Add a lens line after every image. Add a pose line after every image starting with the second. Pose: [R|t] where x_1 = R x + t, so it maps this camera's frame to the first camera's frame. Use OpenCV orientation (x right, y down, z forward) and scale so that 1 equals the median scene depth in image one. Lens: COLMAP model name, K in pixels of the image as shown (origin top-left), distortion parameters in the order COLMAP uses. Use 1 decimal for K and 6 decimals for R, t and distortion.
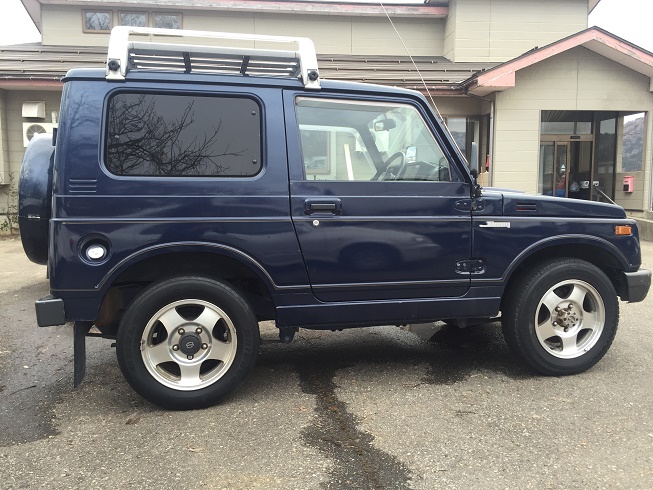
lens RADIAL K [[563.4, 0, 326.5], [0, 563.4, 245.0], [0, 0, 1]] dist [0.012906, 0.007496]
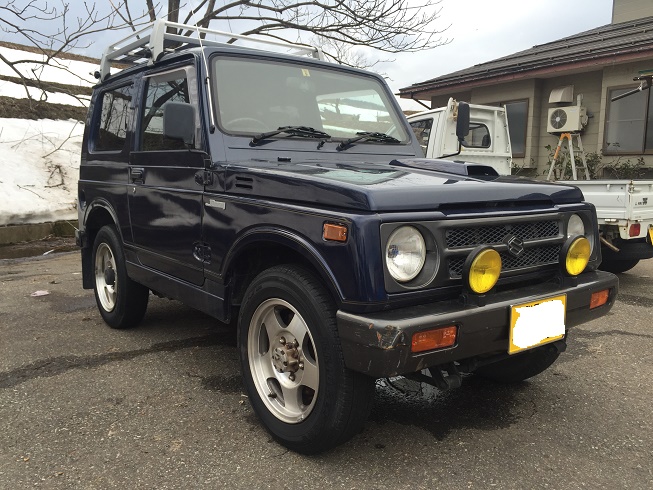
lens RADIAL K [[563.4, 0, 326.5], [0, 563.4, 245.0], [0, 0, 1]] dist [0.012906, 0.007496]
pose [[0.425979, 0.121324, -0.896561, 1.036875], [-0.100624, 0.991173, 0.086318, -0.062539], [0.899120, 0.053446, 0.434427, 0.775365]]
